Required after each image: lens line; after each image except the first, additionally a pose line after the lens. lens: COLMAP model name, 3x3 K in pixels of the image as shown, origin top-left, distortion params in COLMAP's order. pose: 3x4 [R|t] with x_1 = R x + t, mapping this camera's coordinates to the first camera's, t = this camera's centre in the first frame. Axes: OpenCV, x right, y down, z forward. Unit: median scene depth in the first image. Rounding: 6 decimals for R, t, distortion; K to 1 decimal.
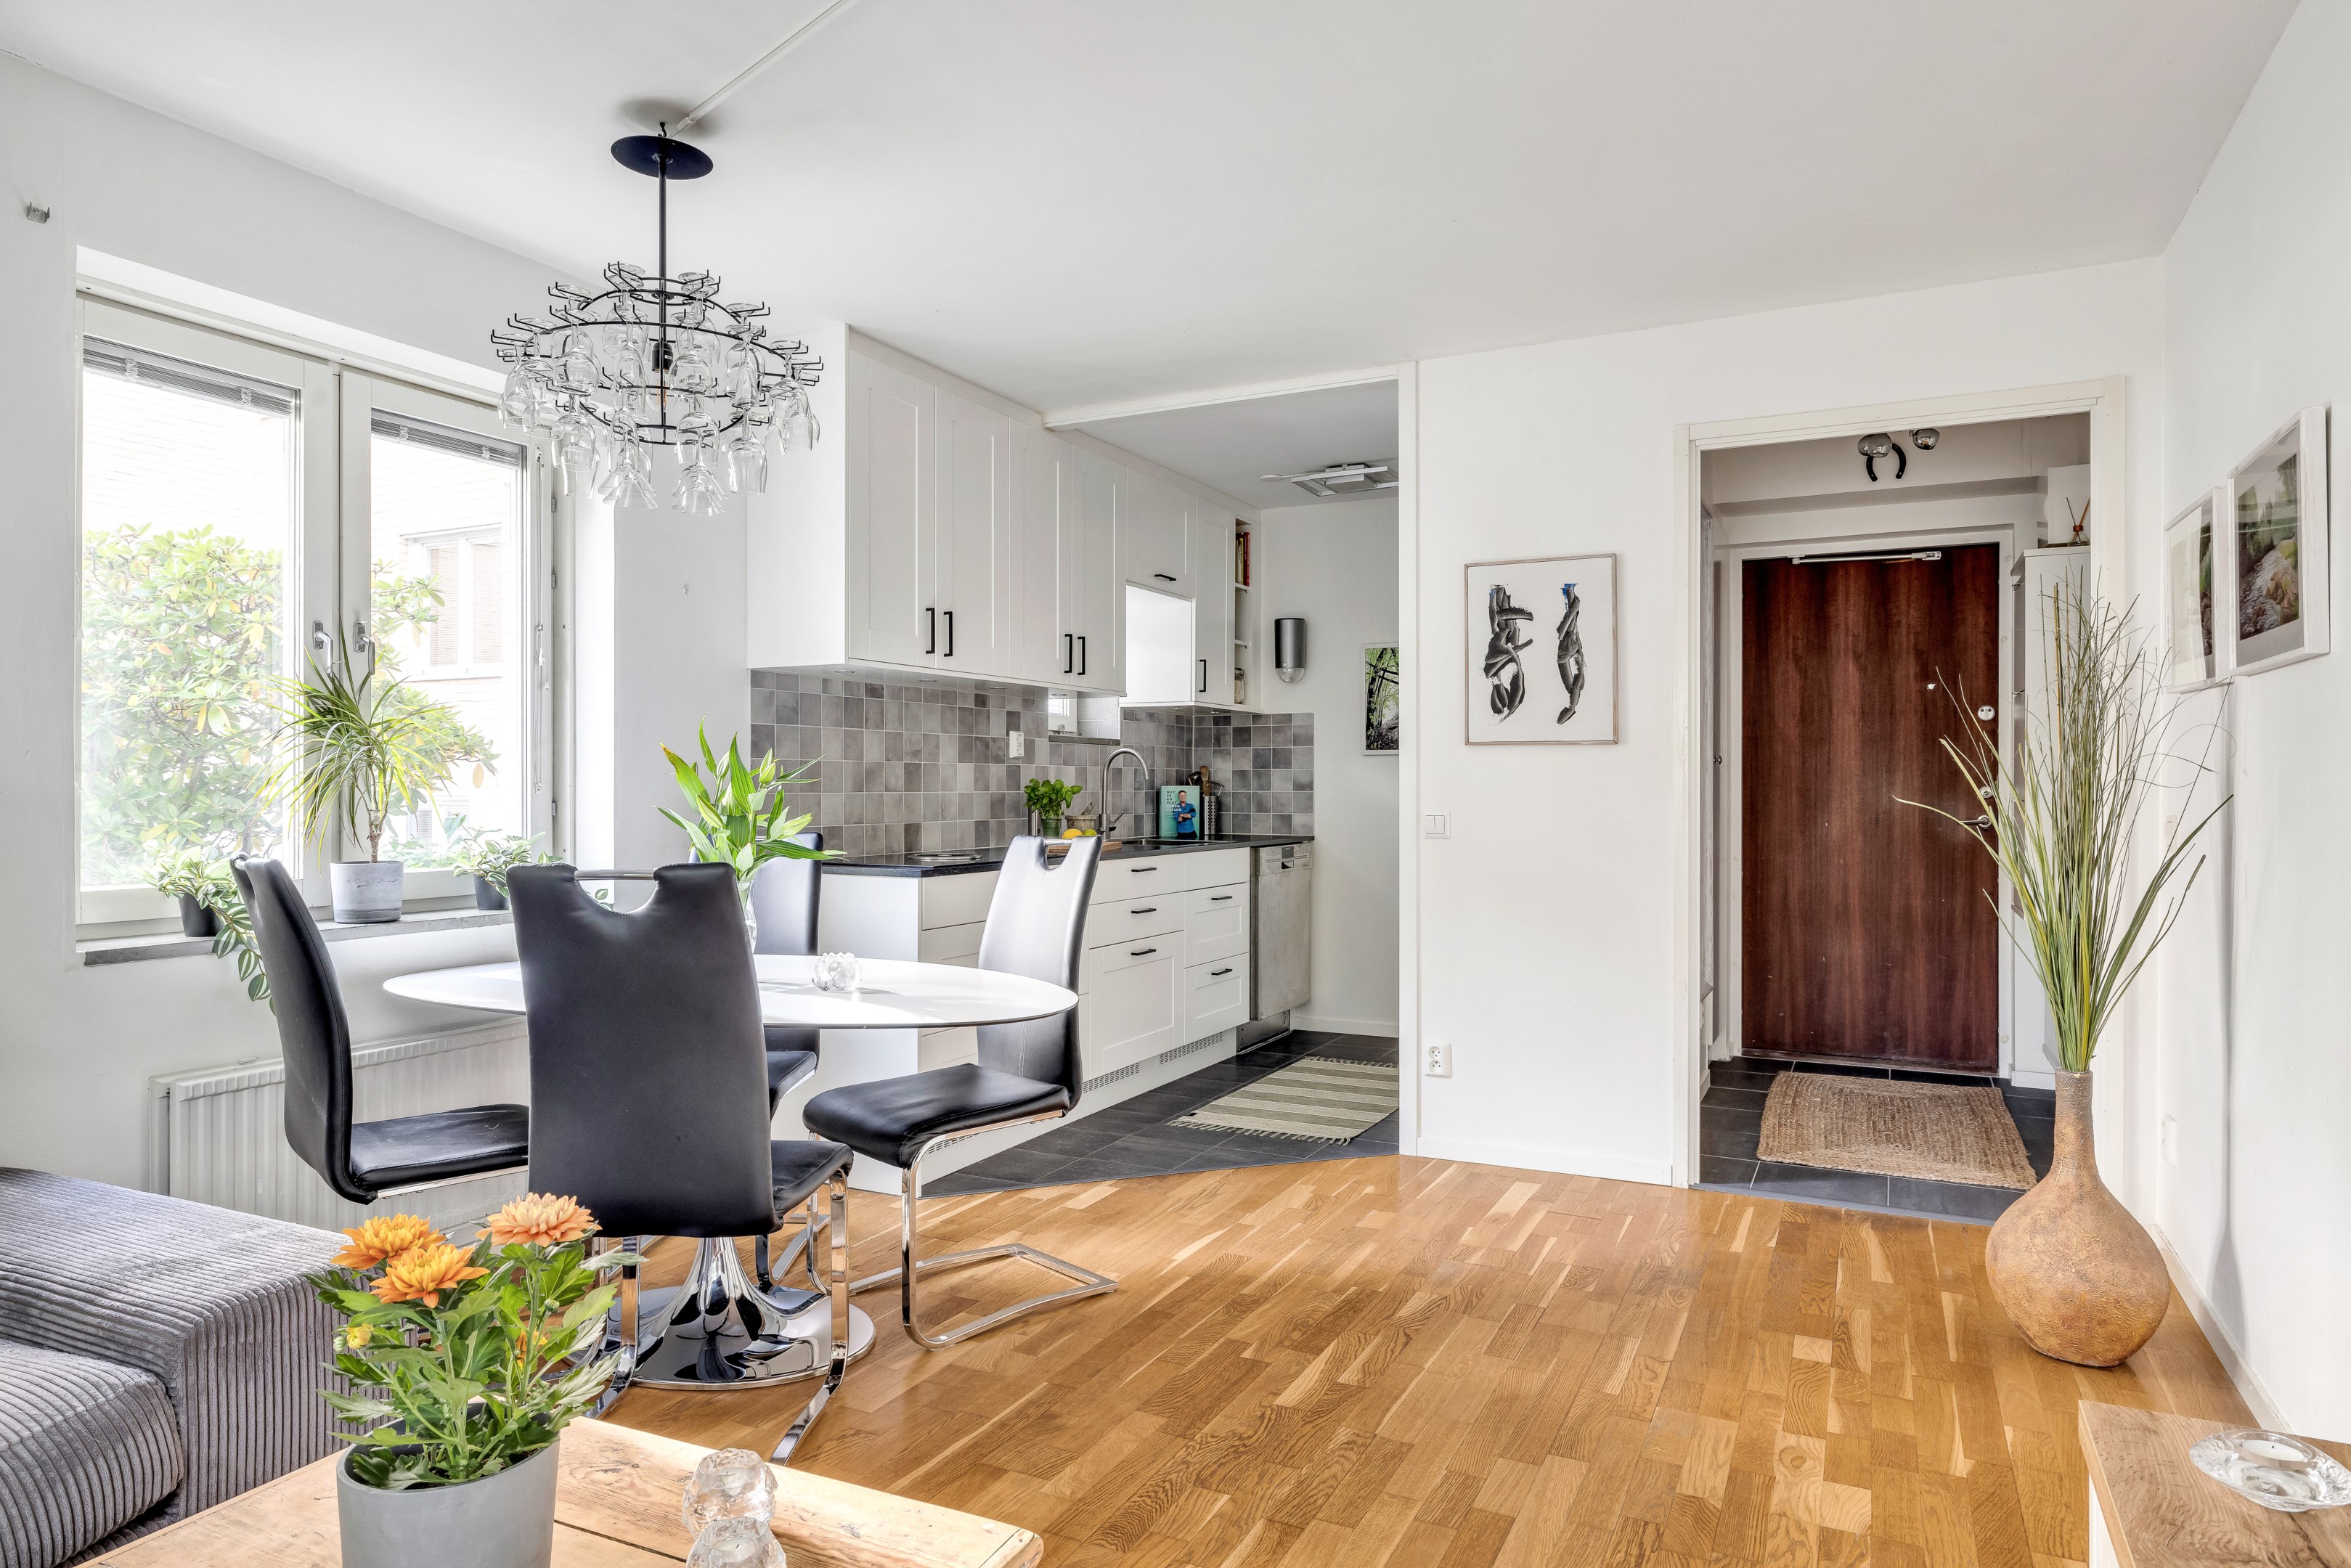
lens RADIAL K [[1430.1, 0, 1175.1], [0, 1430.1, 786.9], [0, 0, 1]] dist [0.002829, -0.000753]
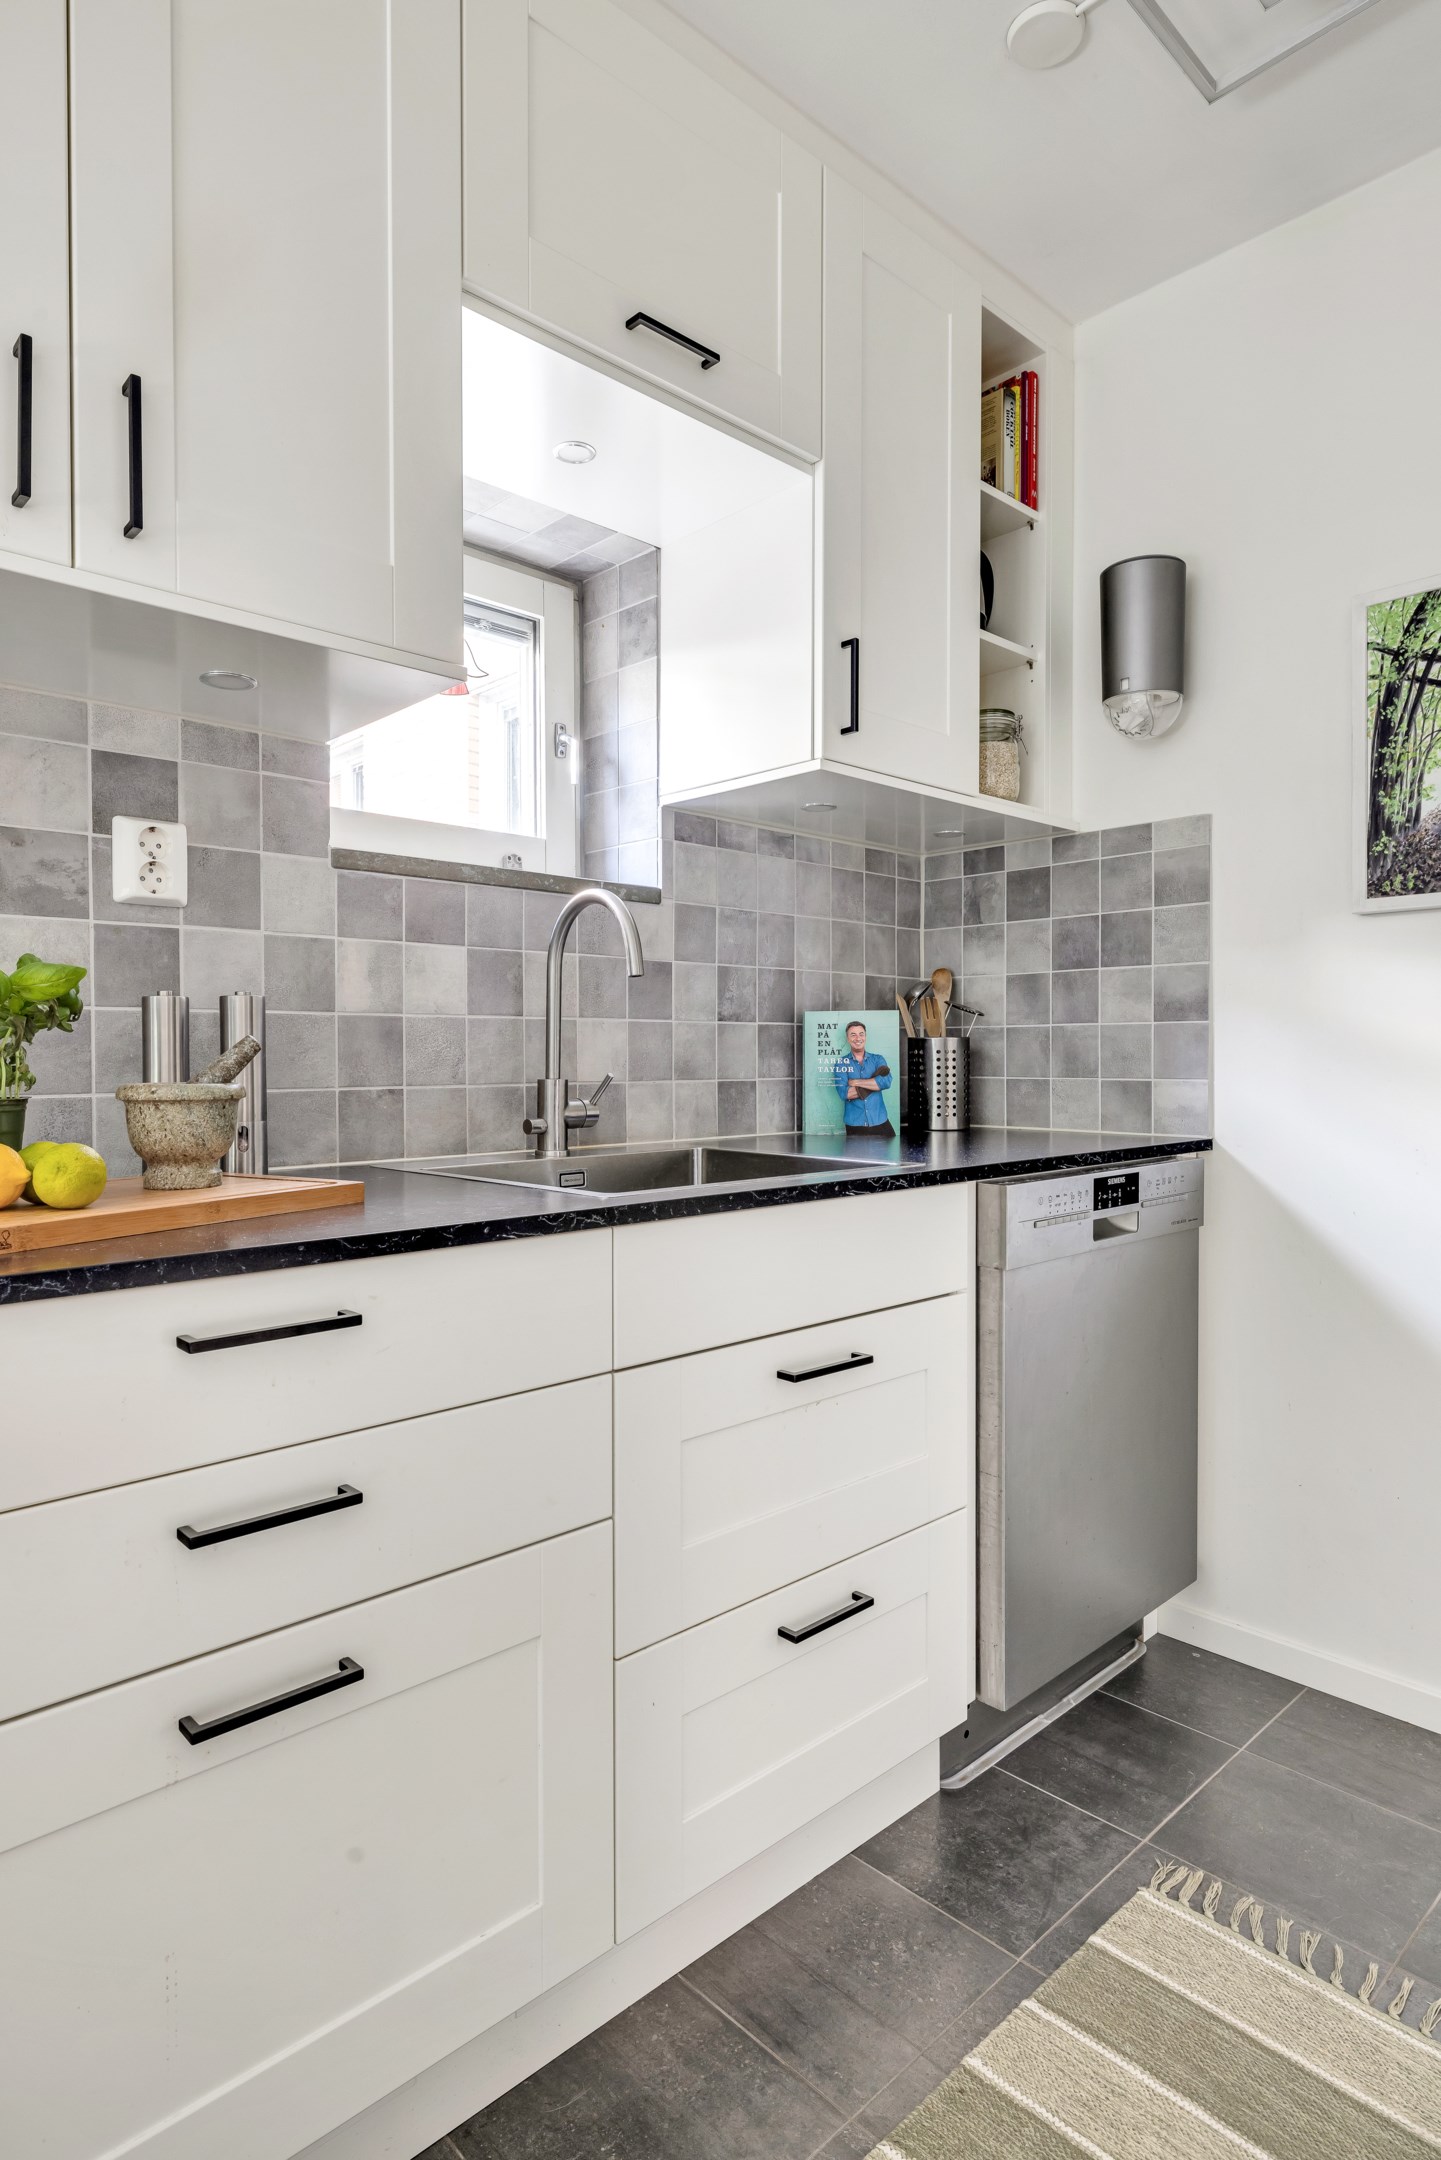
lens RADIAL K [[1211.3, 0, 706.8], [0, 1211.3, 1071.7], [0, 0, 1]] dist [0.000552, -0.000083]
pose [[0.935318, 0.000147, -0.353807, 0.085796], [0.003804, 0.999938, 0.010471, 0.012698], [0.353787, -0.011140, 0.935260, 0.655454]]
